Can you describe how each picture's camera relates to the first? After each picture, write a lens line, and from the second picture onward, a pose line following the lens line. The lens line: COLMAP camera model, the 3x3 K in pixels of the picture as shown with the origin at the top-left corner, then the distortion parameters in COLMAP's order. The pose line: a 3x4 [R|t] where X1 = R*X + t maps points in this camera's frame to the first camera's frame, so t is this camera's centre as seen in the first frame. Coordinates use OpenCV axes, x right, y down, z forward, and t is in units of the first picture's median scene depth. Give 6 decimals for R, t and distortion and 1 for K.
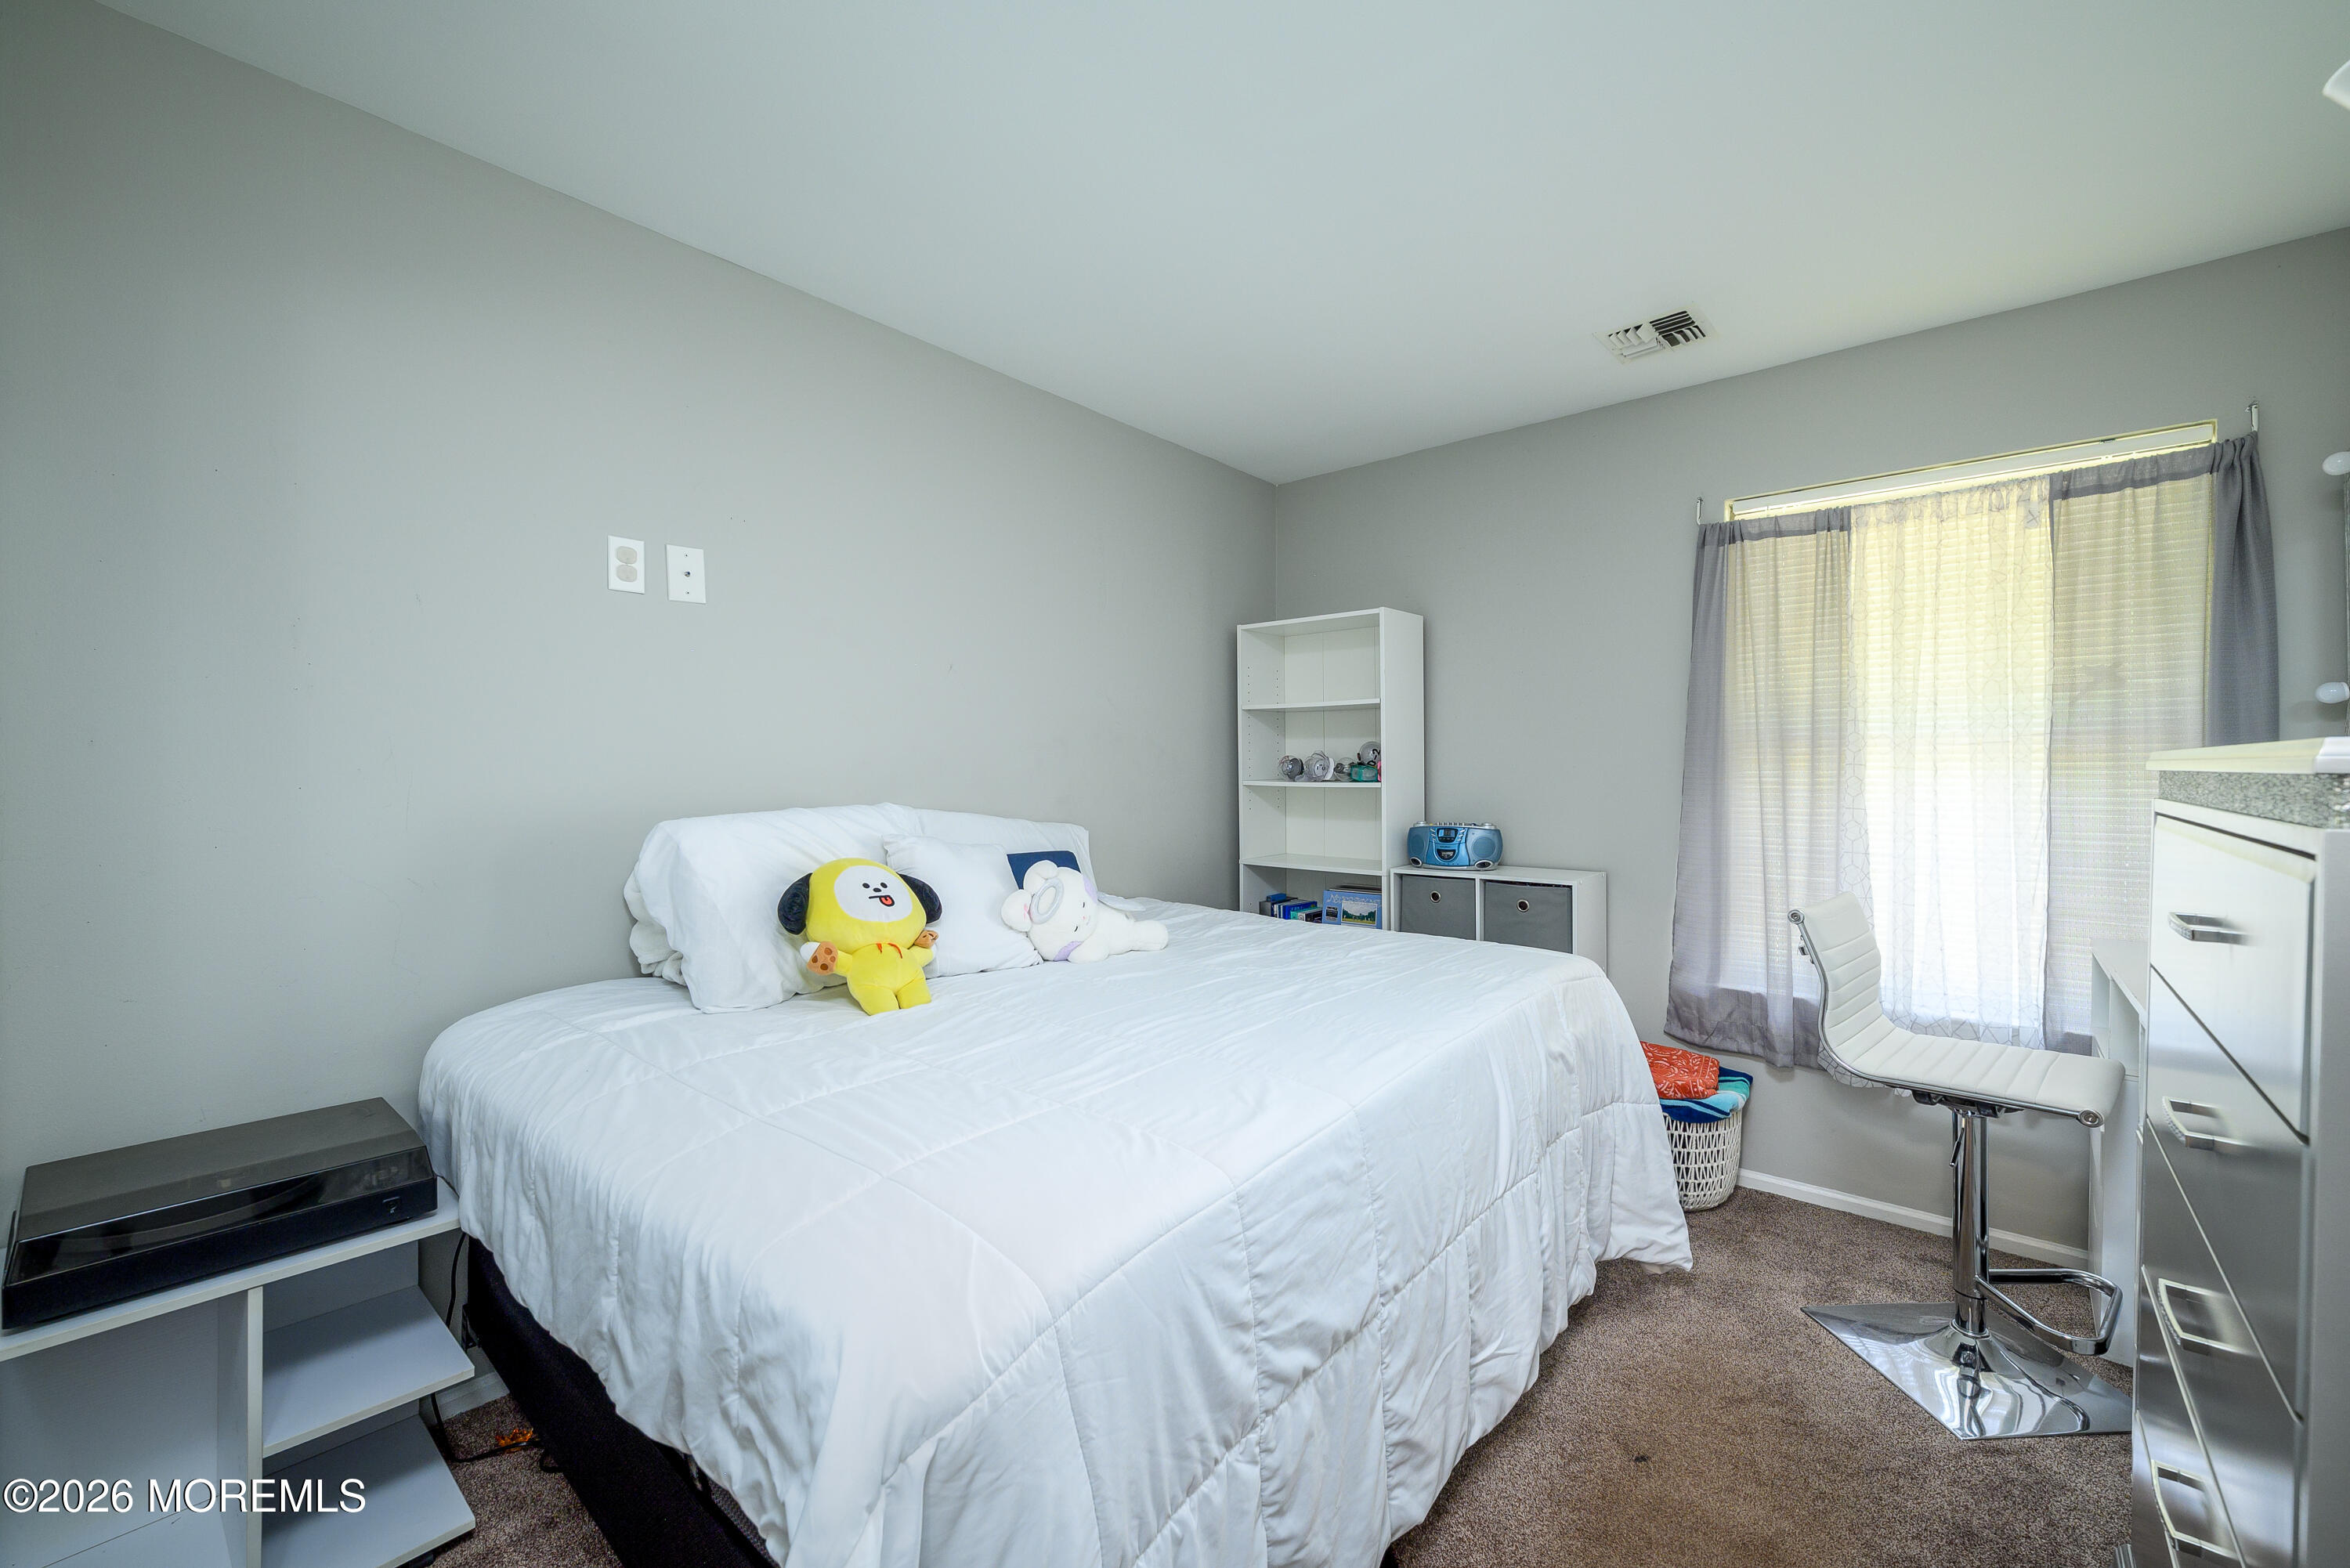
lens RADIAL K [[939.1, 0, 1184.9], [0, 939.1, 772.3], [0, 0, 1]] dist [-0.005964, 0.000091]
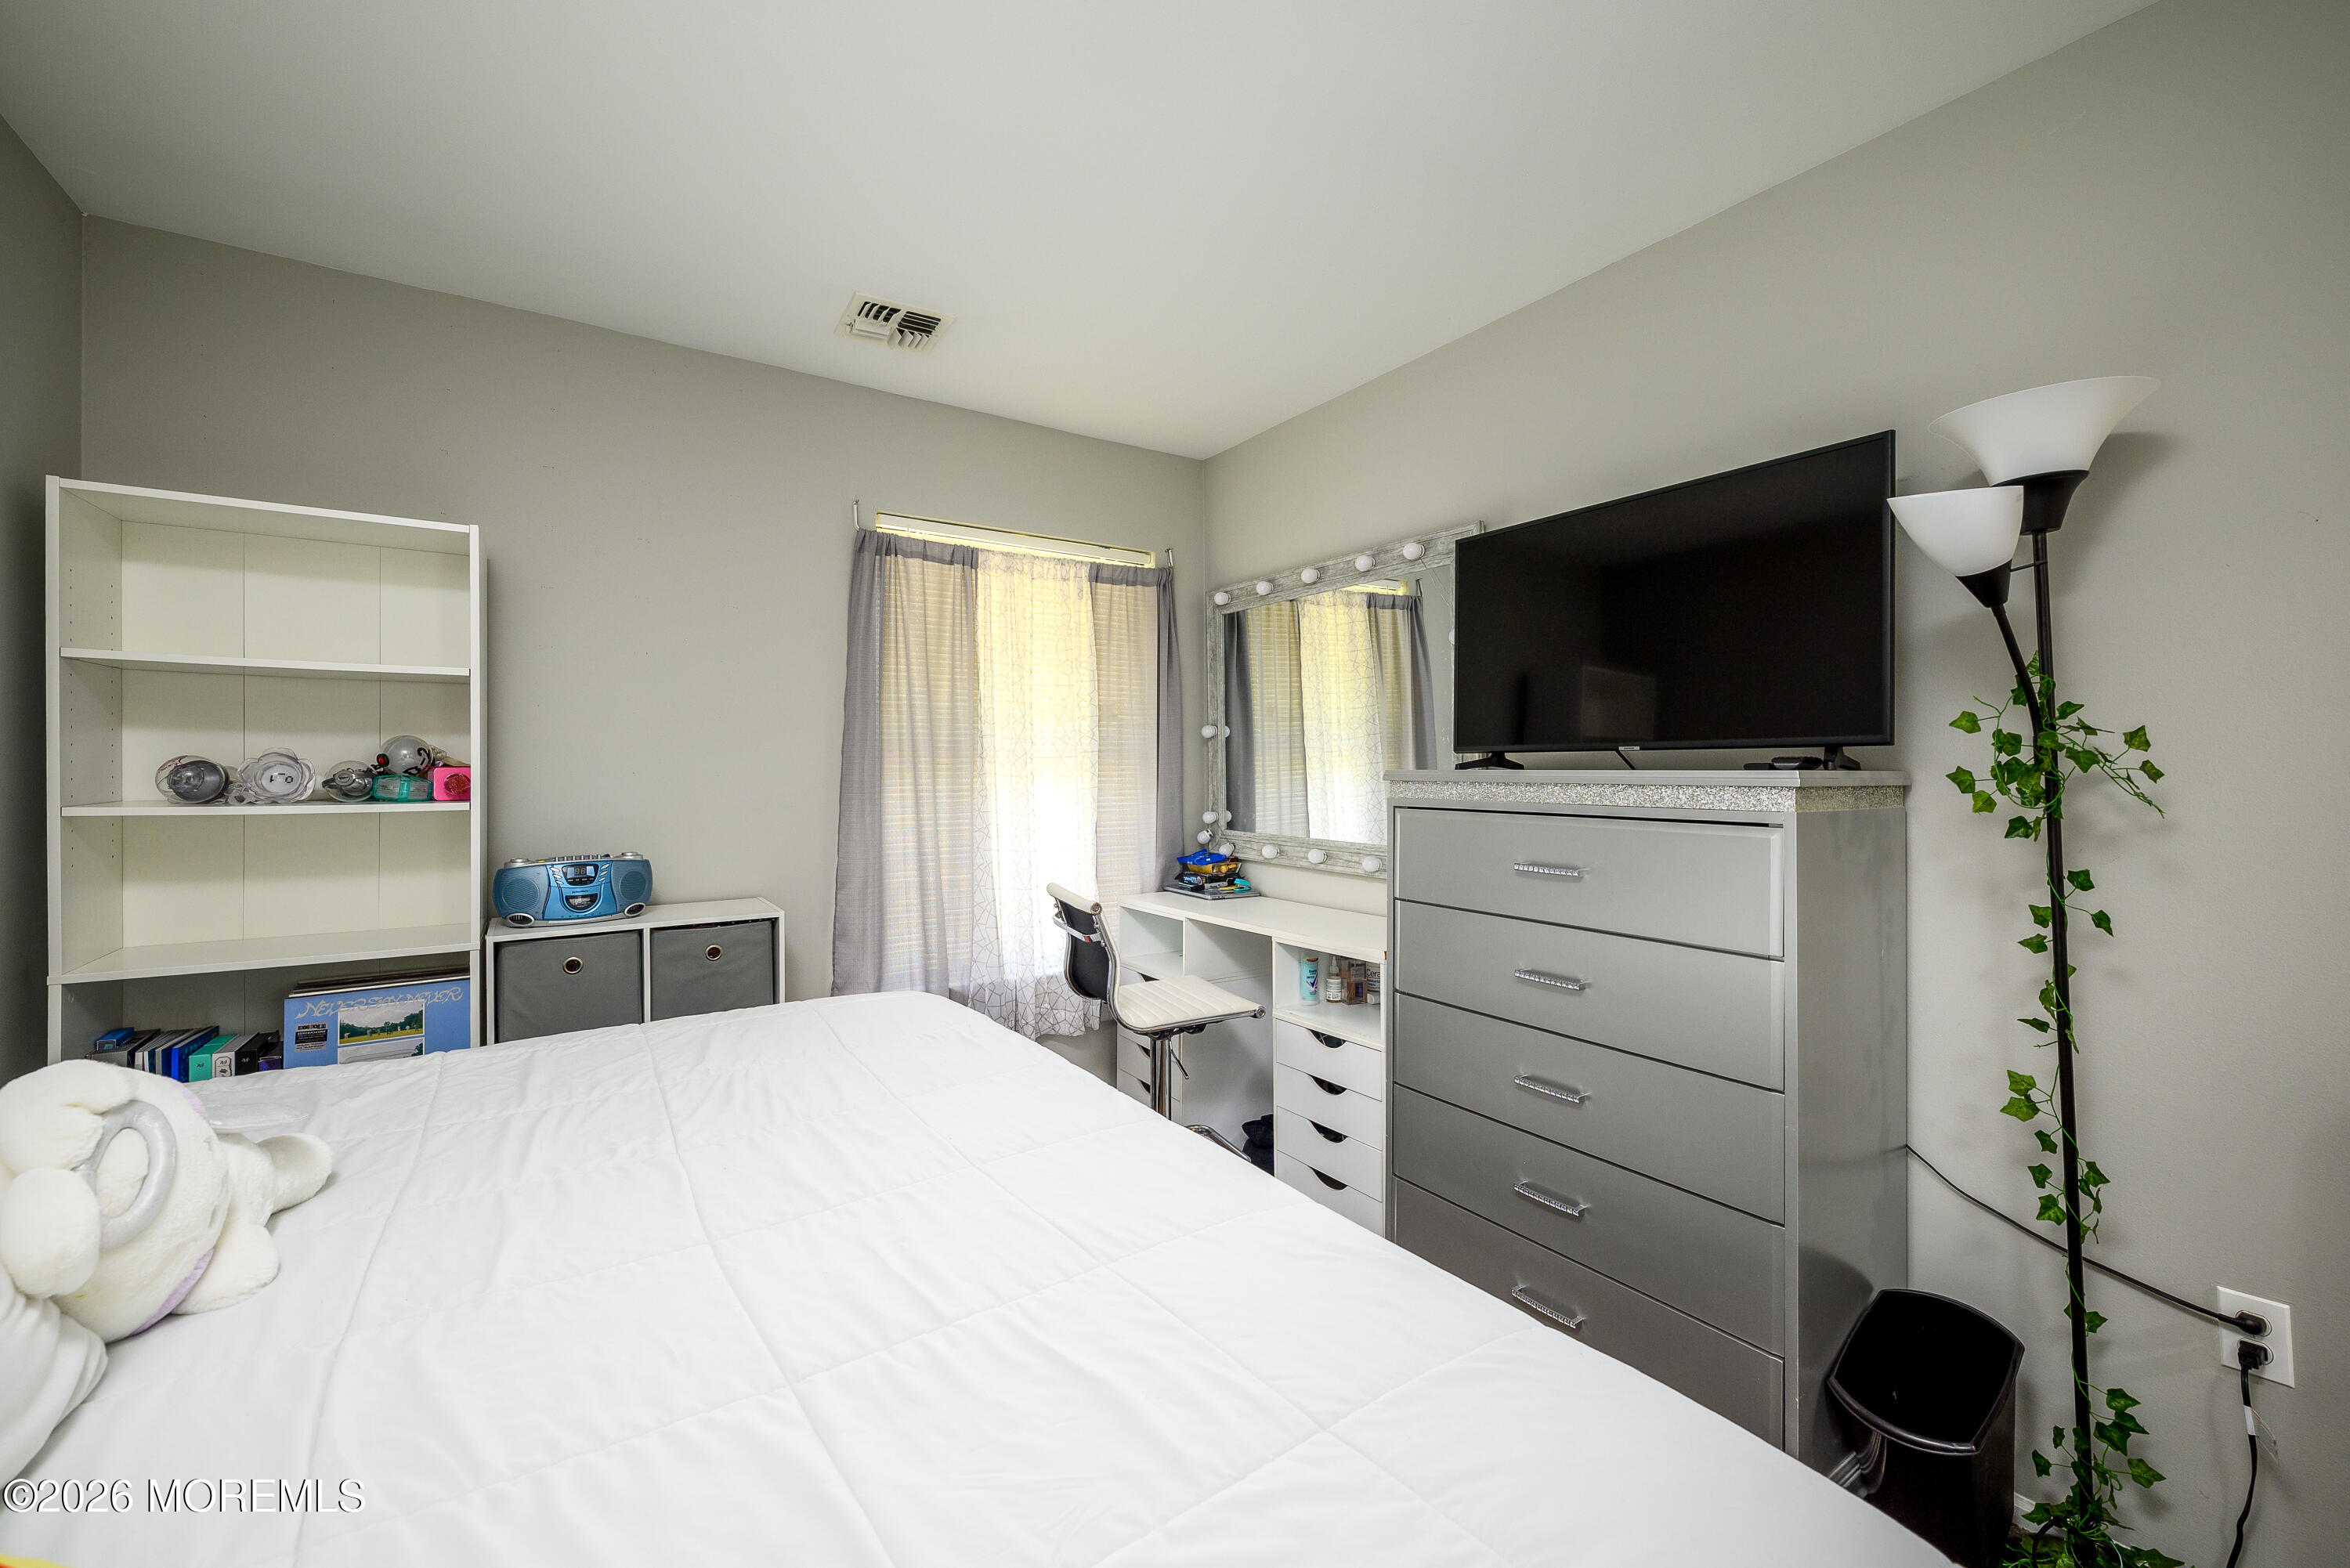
lens RADIAL K [[939.1, 0, 1184.4], [0, 939.1, 781.0], [0, 0, 1]] dist [-0.005964, 0.000091]
pose [[0.251634, -0.007296, 0.967795, -0.318442], [0.010706, 0.999931, 0.004754, -0.001399], [-0.967763, 0.009165, 0.251695, 0.433475]]
